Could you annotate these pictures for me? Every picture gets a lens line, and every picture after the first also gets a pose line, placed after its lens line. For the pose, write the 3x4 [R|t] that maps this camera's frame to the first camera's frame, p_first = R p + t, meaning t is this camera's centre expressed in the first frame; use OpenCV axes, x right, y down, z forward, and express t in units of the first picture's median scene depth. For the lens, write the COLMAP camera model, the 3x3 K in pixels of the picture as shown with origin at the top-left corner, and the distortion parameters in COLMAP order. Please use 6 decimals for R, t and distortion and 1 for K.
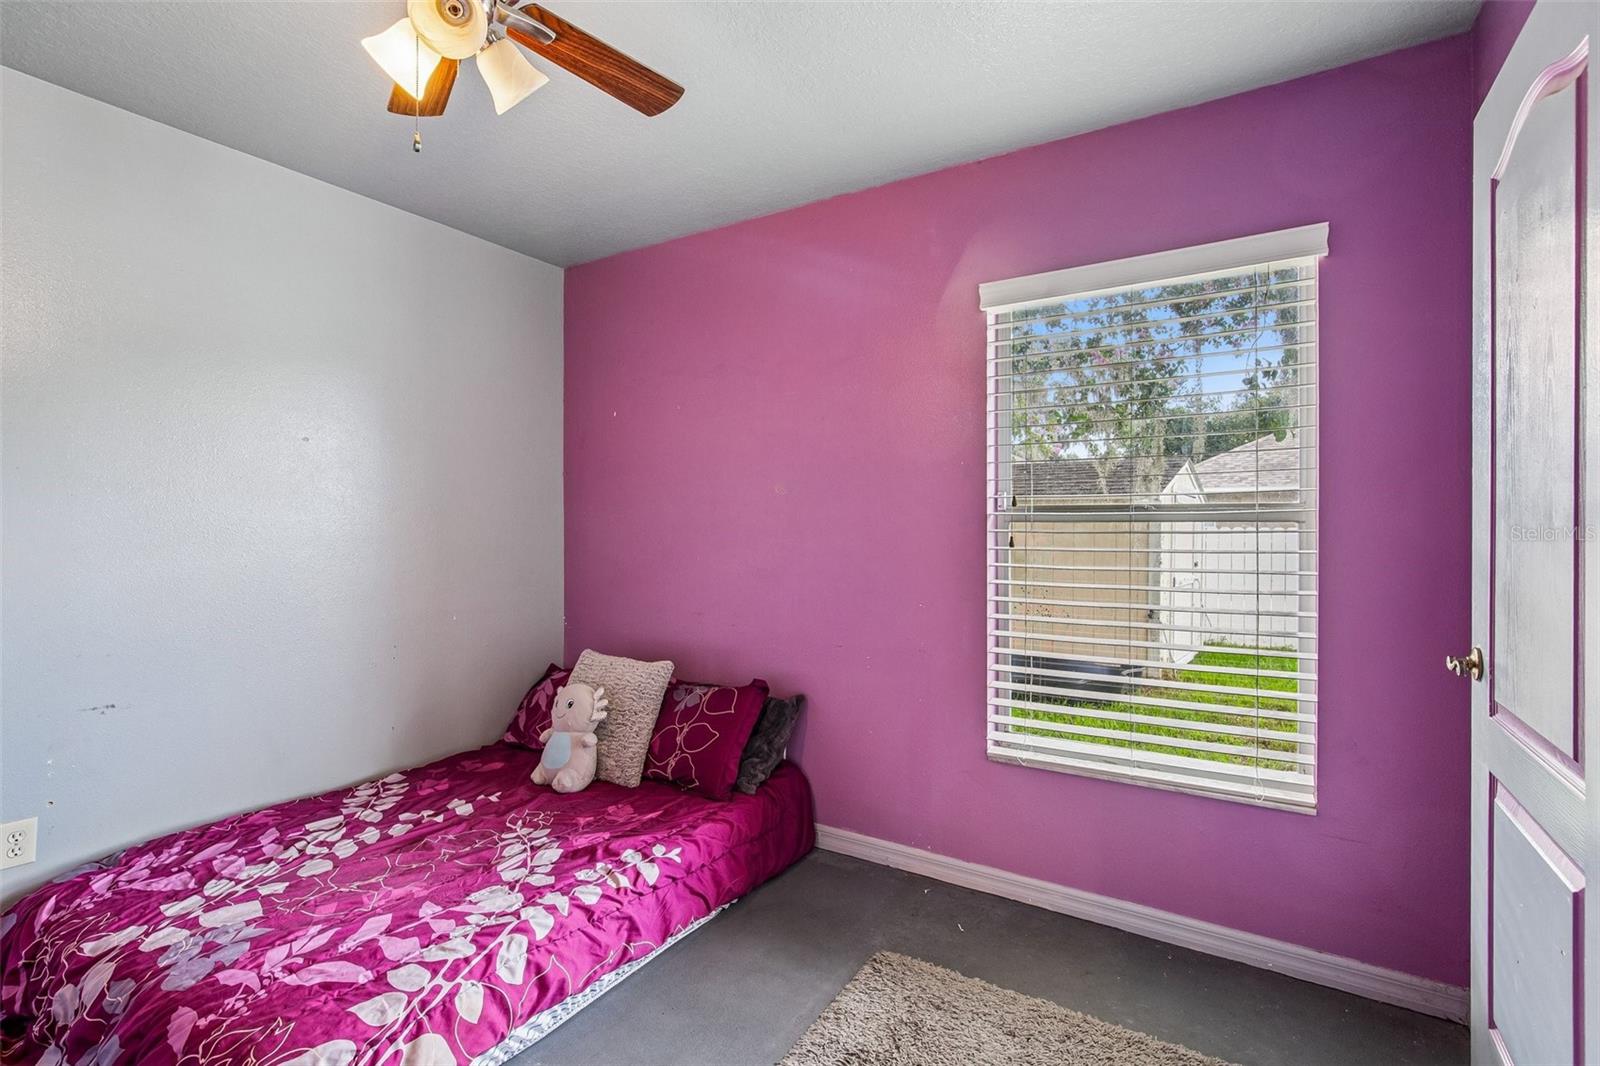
lens RADIAL K [[743.1, 0, 799.5], [0, 743.1, 528.0], [0, 0, 1]] dist [-0.016310, 0.000835]
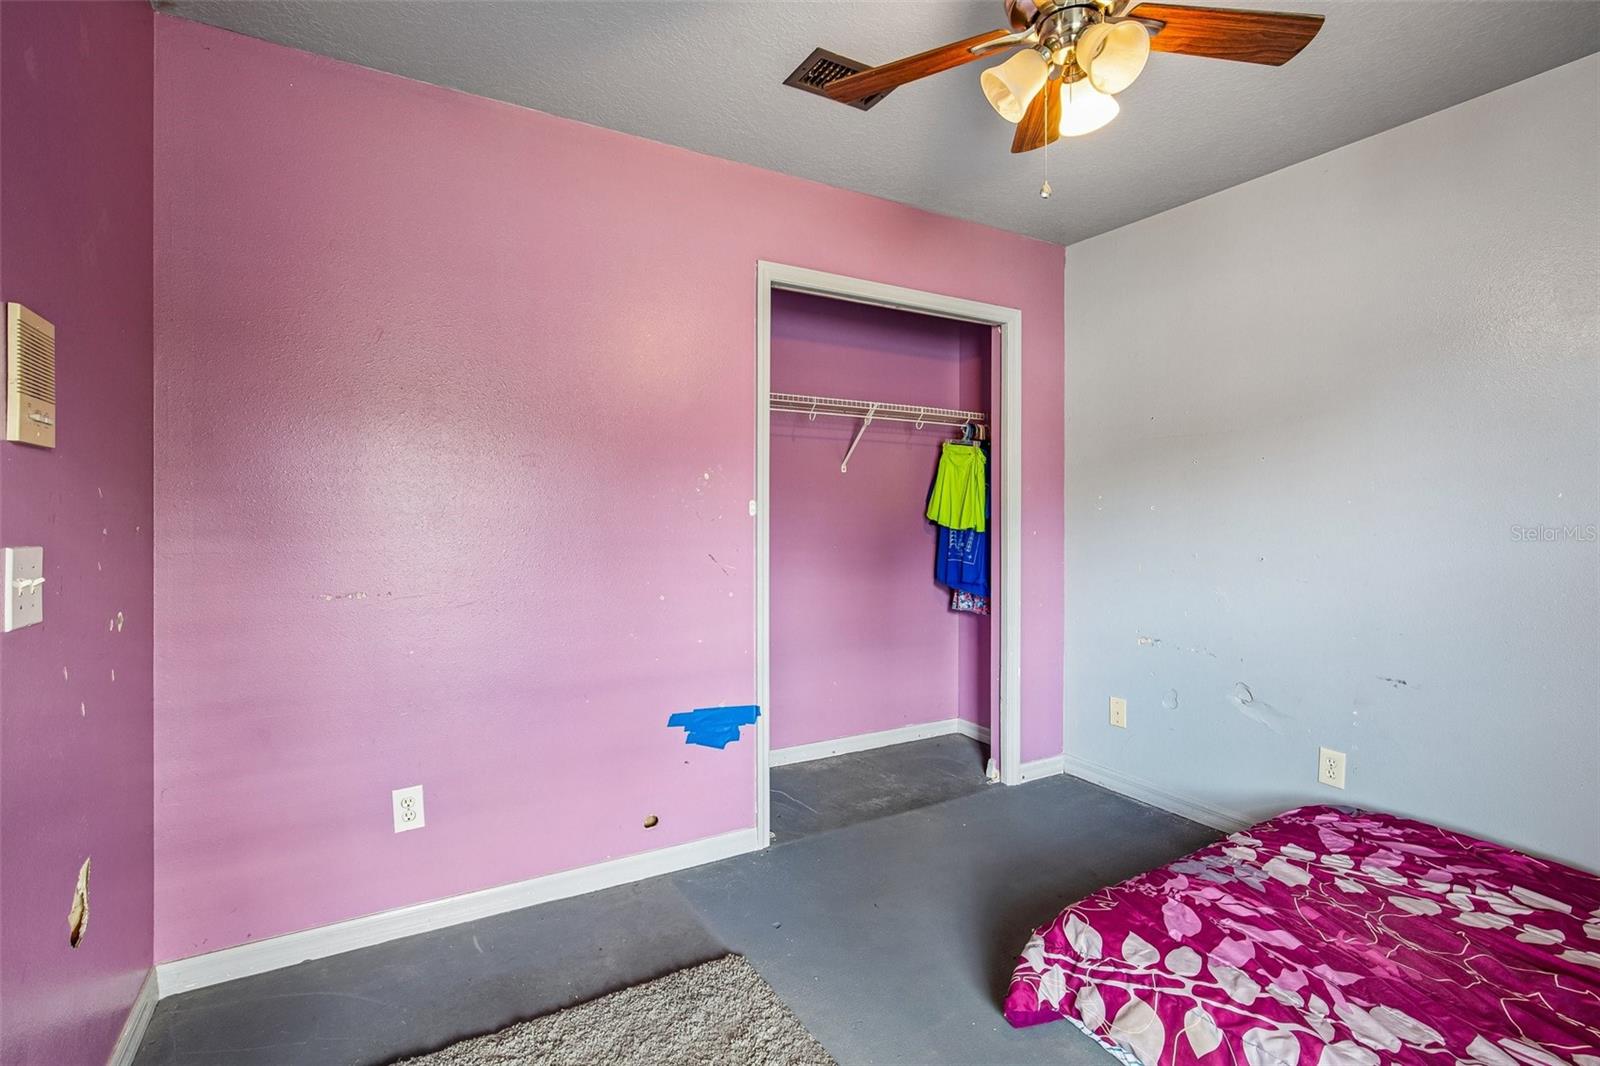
lens RADIAL K [[749.8, 0, 801.4], [0, 749.8, 516.4], [0, 0, 1]] dist [0.000876, 0.000675]
pose [[-0.459317, 0.007603, -0.888240, 0.458653], [-0.010297, 0.999851, 0.013883, -0.007209], [0.888213, 0.015523, -0.459170, 0.732621]]
